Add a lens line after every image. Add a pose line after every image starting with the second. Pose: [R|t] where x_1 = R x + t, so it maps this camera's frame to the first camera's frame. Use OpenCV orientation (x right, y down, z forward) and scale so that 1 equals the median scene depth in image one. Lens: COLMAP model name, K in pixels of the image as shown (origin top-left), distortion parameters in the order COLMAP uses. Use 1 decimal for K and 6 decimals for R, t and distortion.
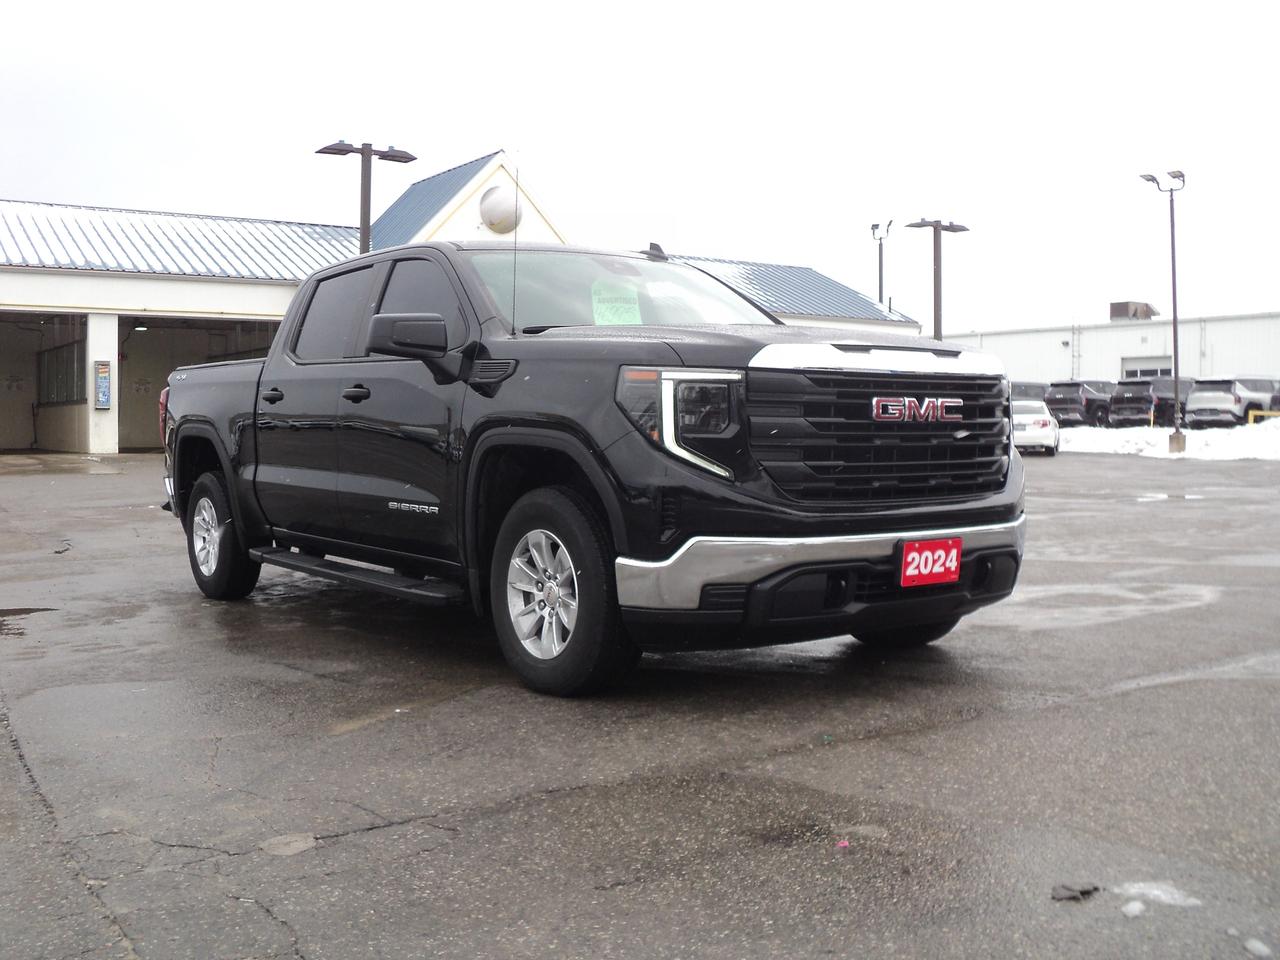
lens RADIAL K [[1323.8, 0, 621.5], [0, 1323.8, 478.4], [0, 0, 1]] dist [-0.195018, 0.199395]
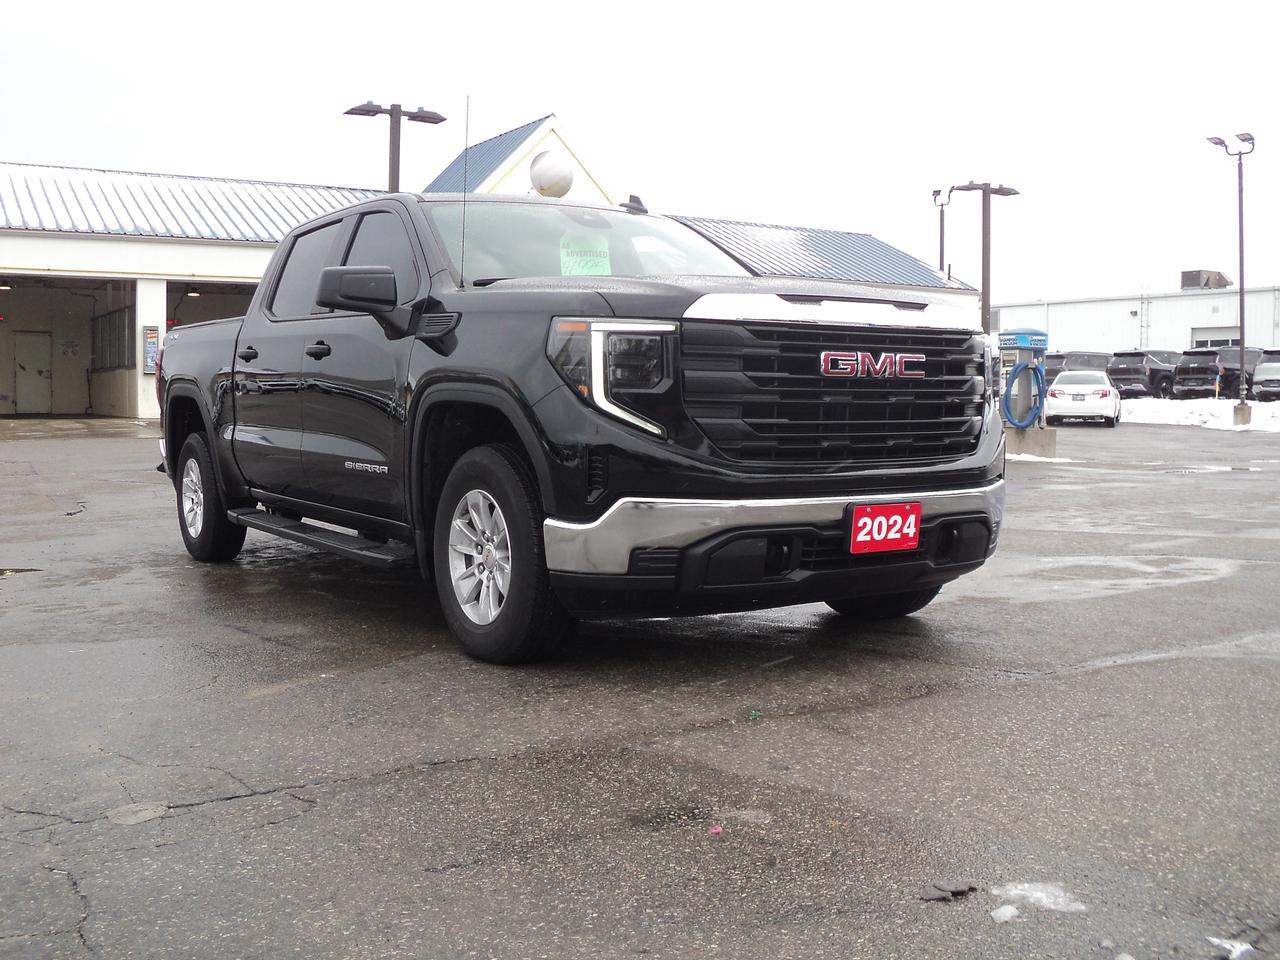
lens RADIAL K [[1326.3, 0, 621.1], [0, 1326.3, 476.6], [0, 0, 1]] dist [-0.193719, 0.198344]
pose [[0.998663, 0.007936, -0.051079, 0.081768], [-0.006811, 0.999731, 0.022160, 0.006636], [0.051241, -0.021783, 0.998449, 0.043841]]
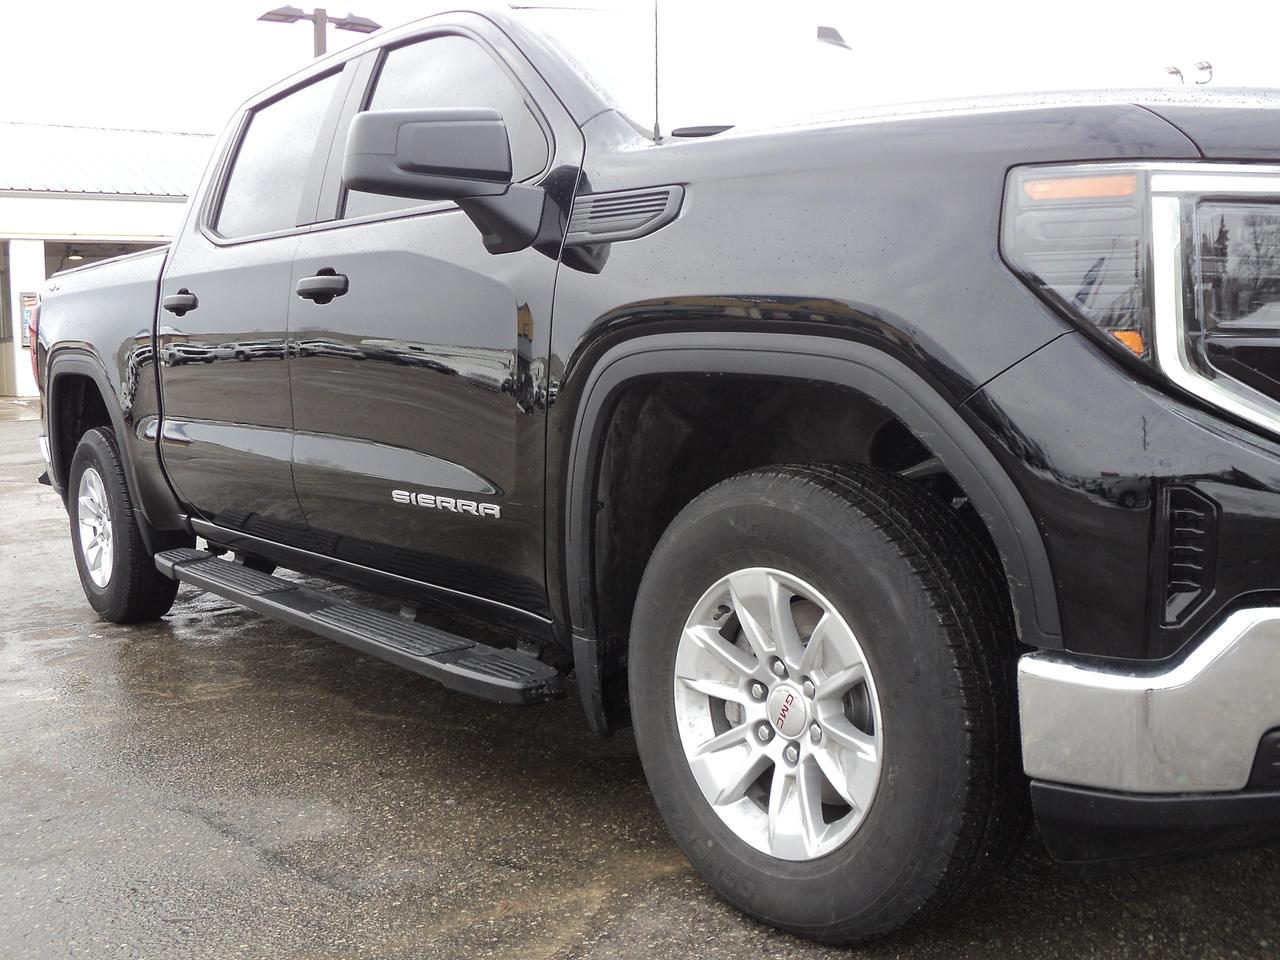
lens RADIAL K [[1326.3, 0, 621.1], [0, 1326.3, 476.6], [0, 0, 1]] dist [-0.193719, 0.198344]
pose [[0.999322, -0.024675, 0.027316, -0.107913], [0.023161, 0.998250, 0.054417, -0.014398], [-0.028611, -0.053748, 0.998145, 0.512261]]
